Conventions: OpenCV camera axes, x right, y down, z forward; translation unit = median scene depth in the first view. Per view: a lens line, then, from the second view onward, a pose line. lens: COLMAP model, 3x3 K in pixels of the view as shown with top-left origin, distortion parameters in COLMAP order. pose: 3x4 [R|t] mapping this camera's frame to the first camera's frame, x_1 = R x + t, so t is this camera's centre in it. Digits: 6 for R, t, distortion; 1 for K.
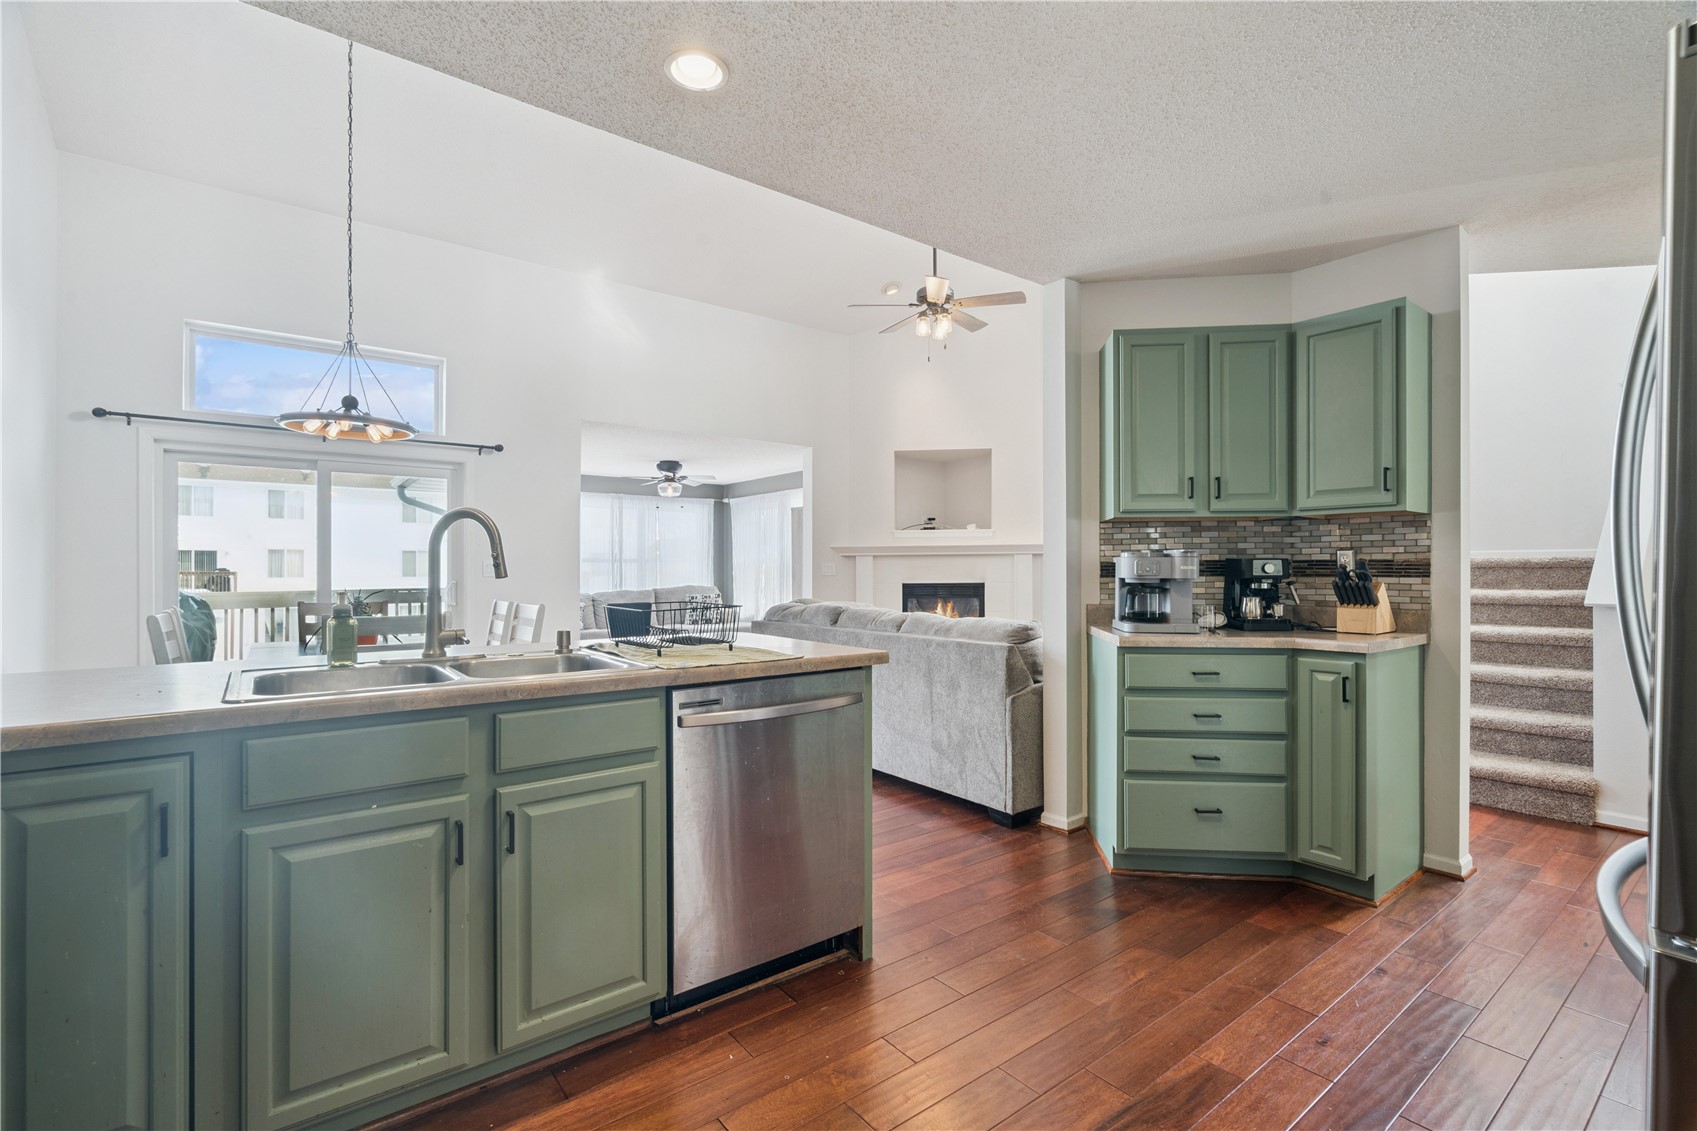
lens RADIAL K [[762.7, 0, 852.9], [0, 762.7, 571.8], [0, 0, 1]] dist [0.000129, 0.000492]
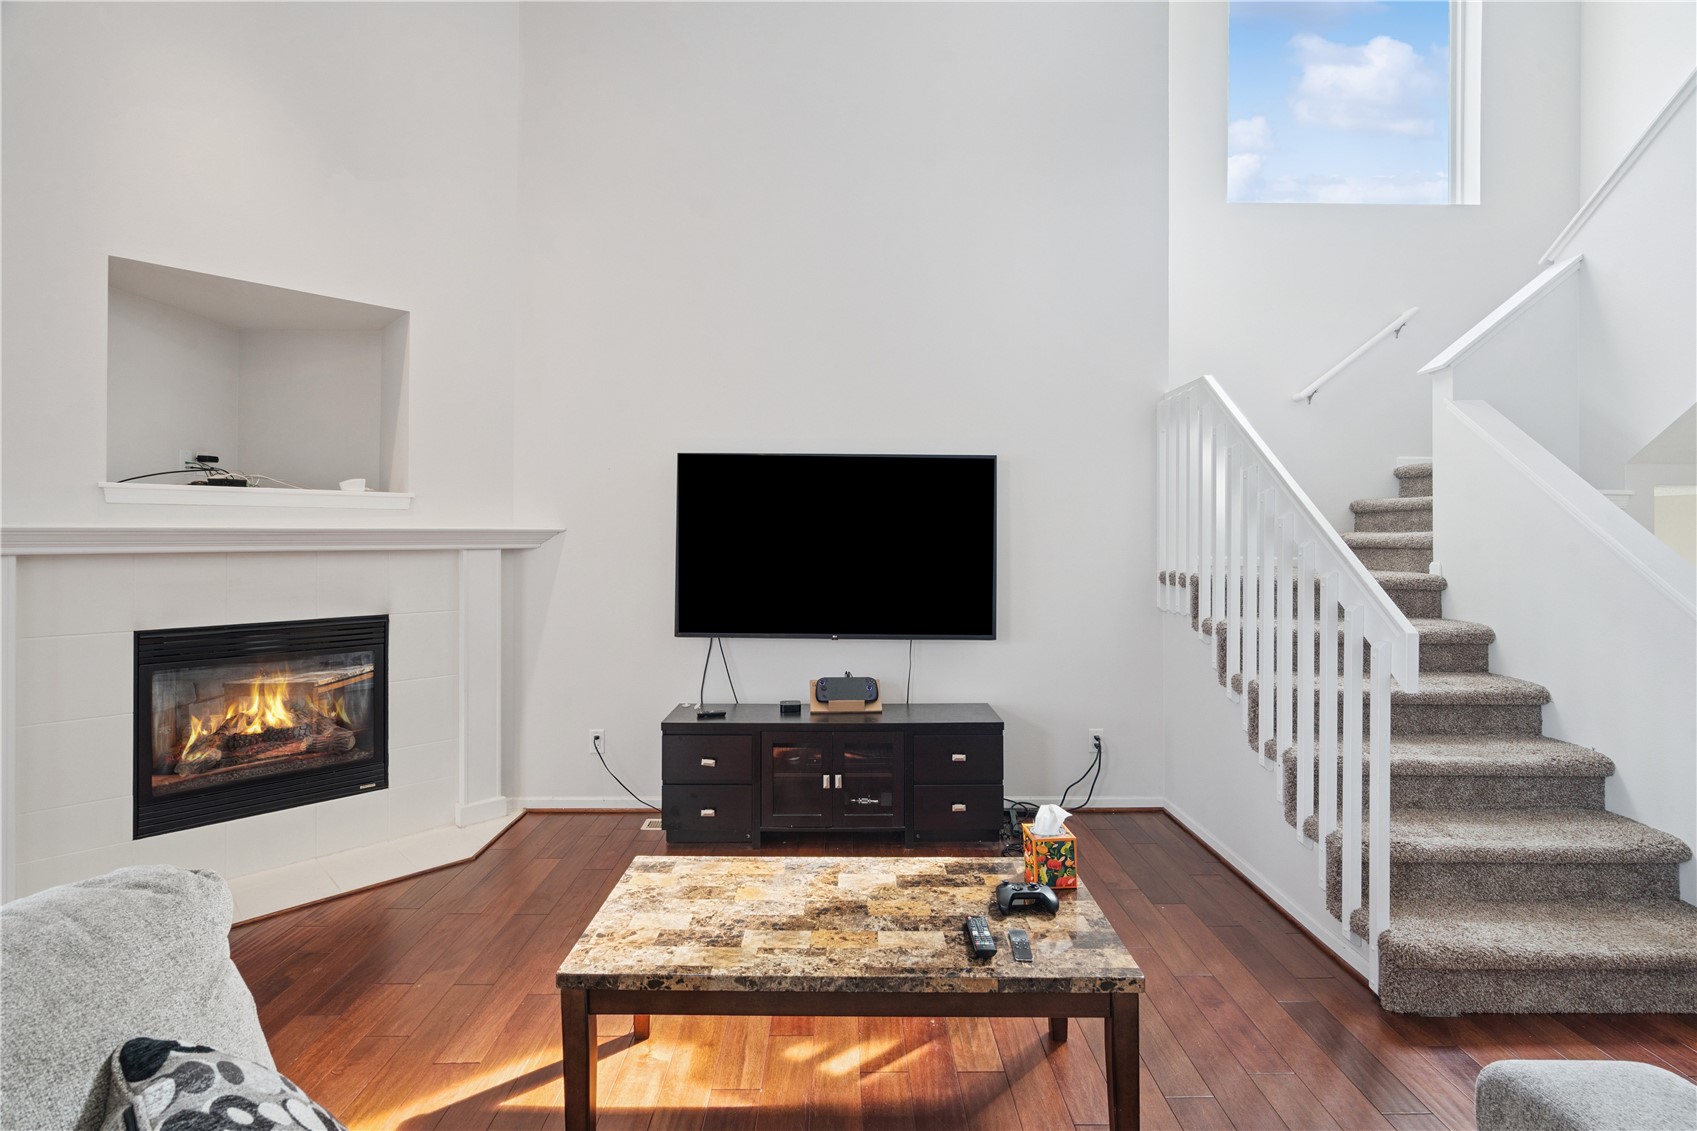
lens RADIAL K [[775.9, 0, 850.2], [0, 775.9, 535.8], [0, 0, 1]] dist [-0.013847, 0.000211]
pose [[0.612838, 0.003975, 0.790199, -0.029038], [-0.004238, 0.999989, -0.001744, -0.063131], [-0.790197, -0.002280, 0.612848, 1.052822]]
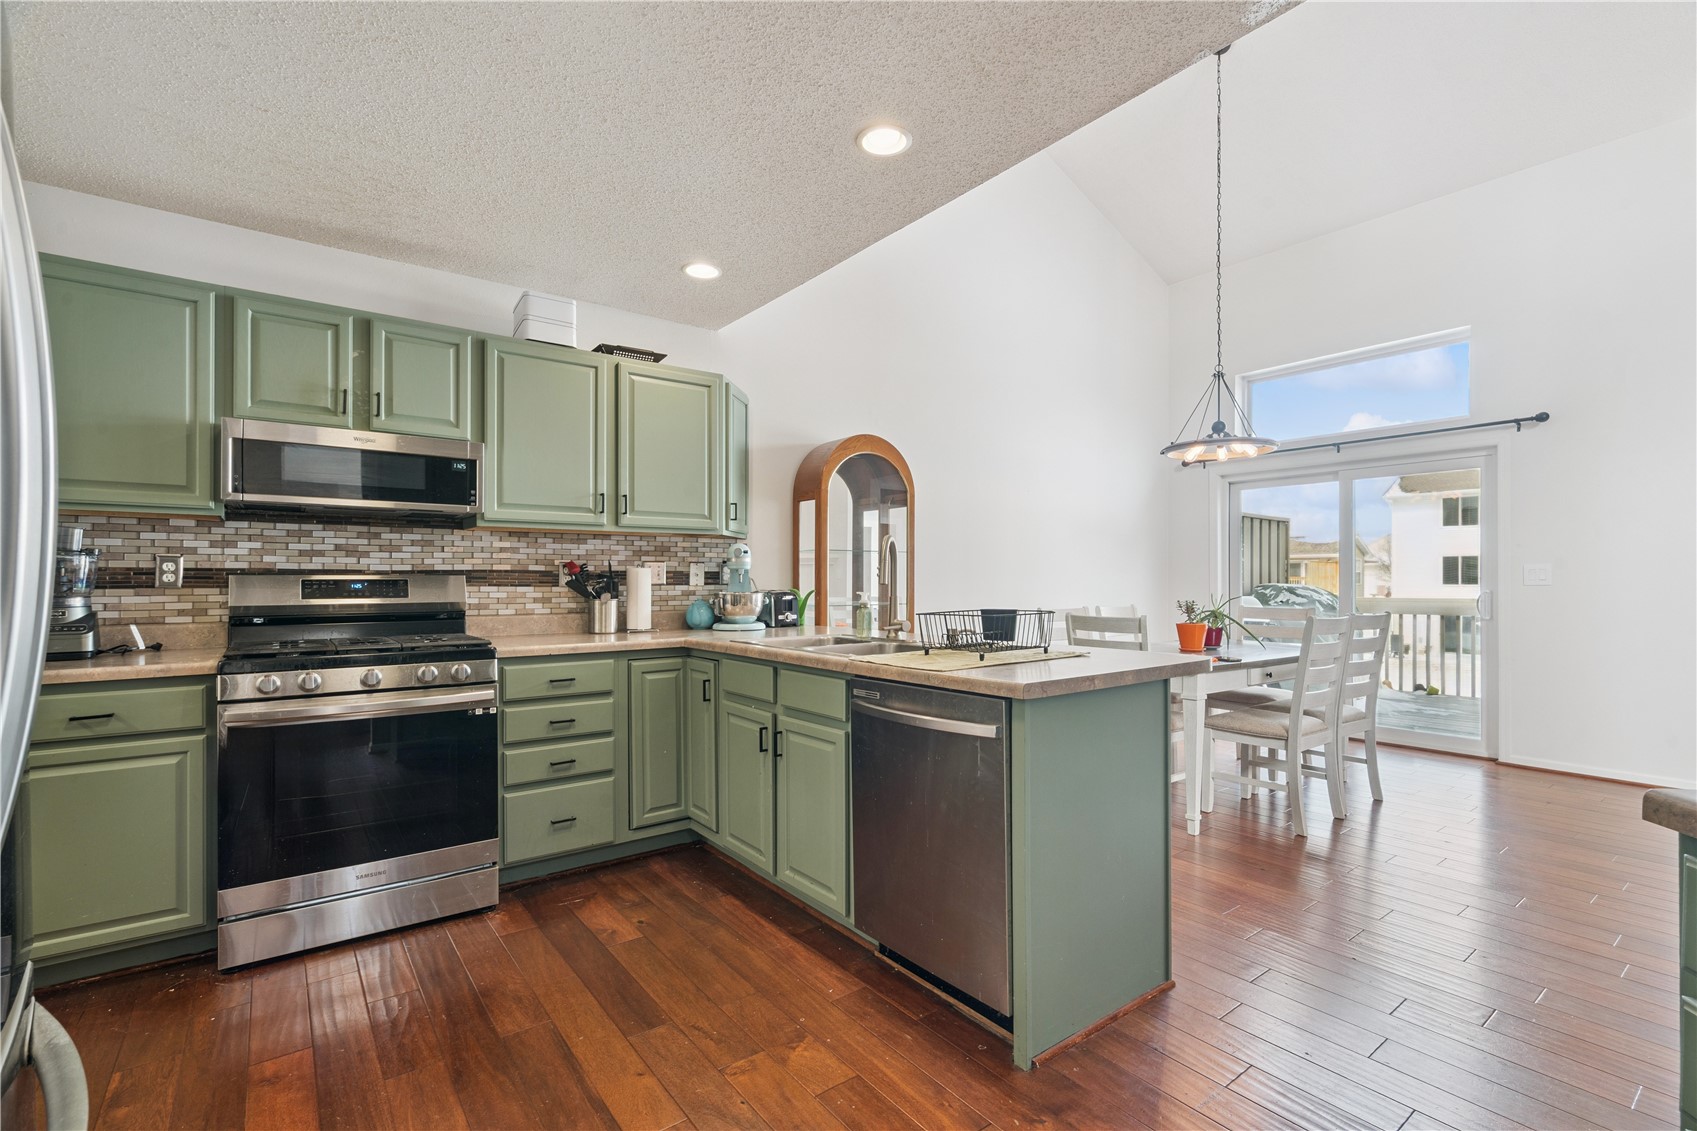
lens RADIAL K [[770.6, 0, 855.1], [0, 770.6, 577.0], [0, 0, 1]] dist [-0.004422, 0.000877]
pose [[-0.008333, -0.001963, -0.999963, 0.477019], [0.002111, 0.999996, -0.001981, -0.001814], [0.999963, -0.002128, -0.008329, 0.482479]]
